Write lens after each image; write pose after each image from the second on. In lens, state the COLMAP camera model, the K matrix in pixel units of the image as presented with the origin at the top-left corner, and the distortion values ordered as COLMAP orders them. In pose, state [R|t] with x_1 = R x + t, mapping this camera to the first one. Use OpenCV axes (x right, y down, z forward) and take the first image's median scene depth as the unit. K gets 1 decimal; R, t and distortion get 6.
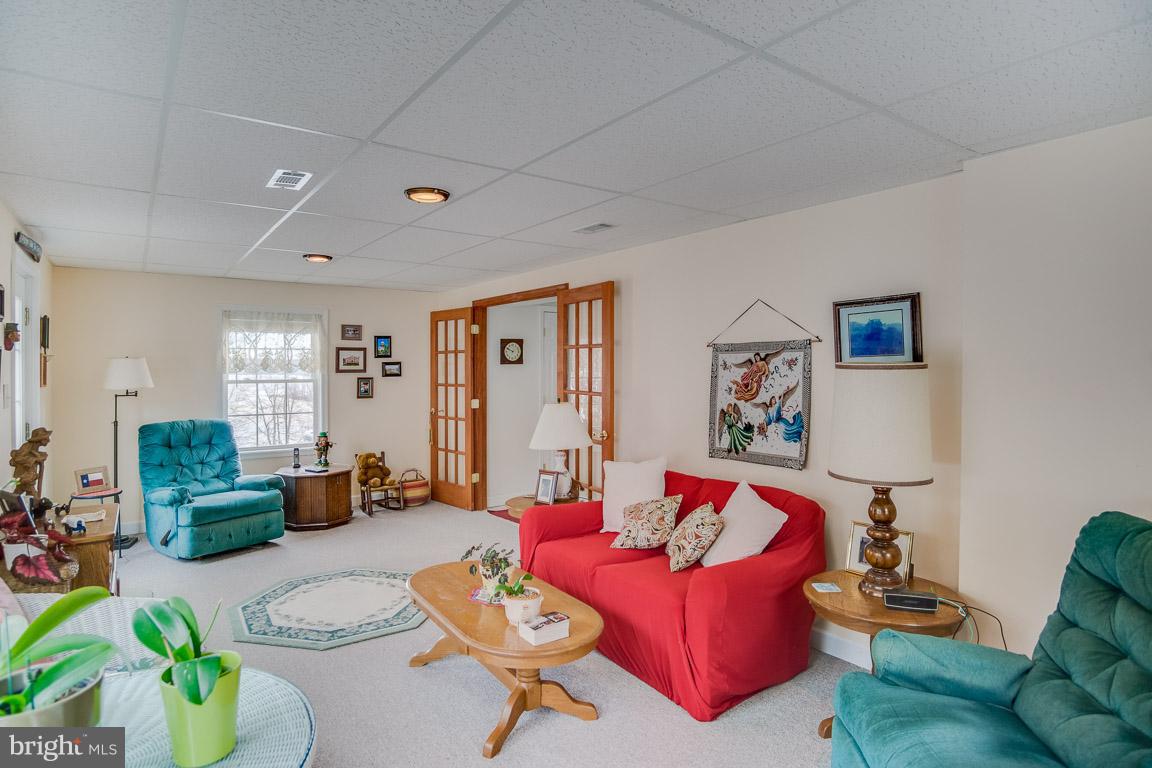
lens RADIAL K [[623.2, 0, 577.3], [0, 623.2, 379.2], [0, 0, 1]] dist [-0.007726, 0.000707]
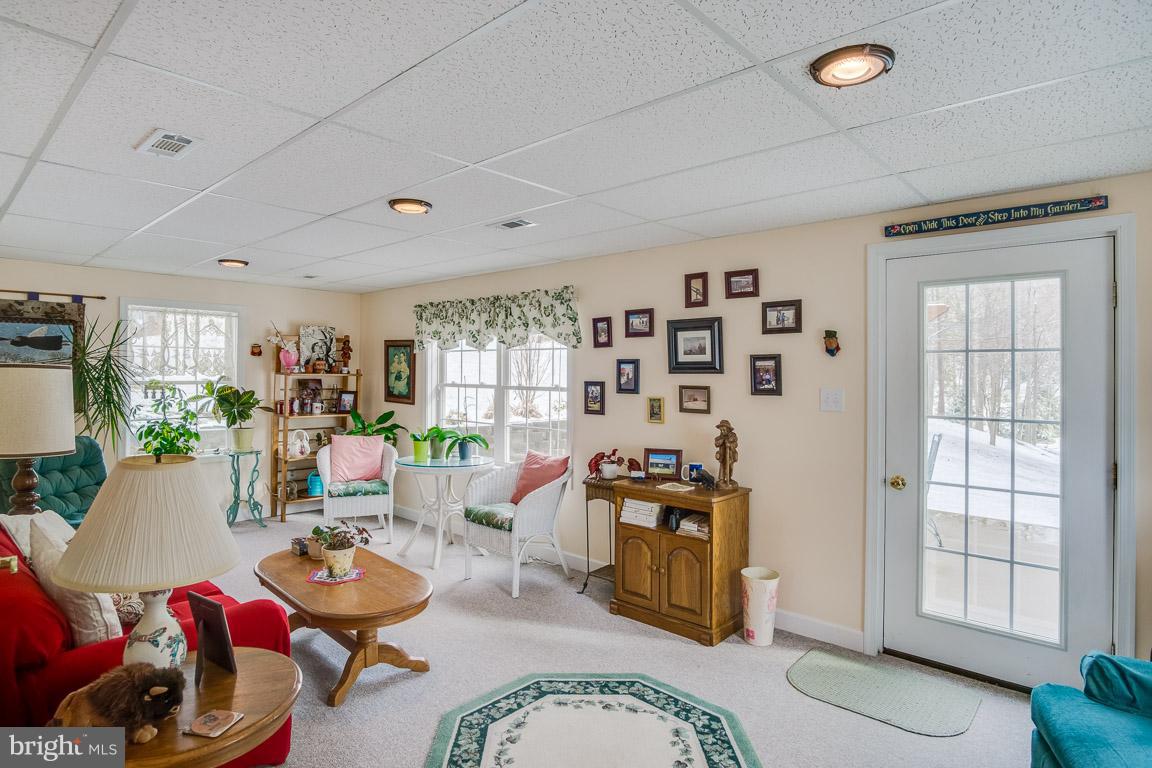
lens RADIAL K [[623.2, 0, 571.3], [0, 623.2, 383.7], [0, 0, 1]] dist [-0.007726, 0.000707]
pose [[-0.983644, -0.005239, -0.180045, -0.272268], [-0.008566, 0.999807, 0.017705, -0.013938], [0.179917, 0.018958, -0.983499, 1.760050]]
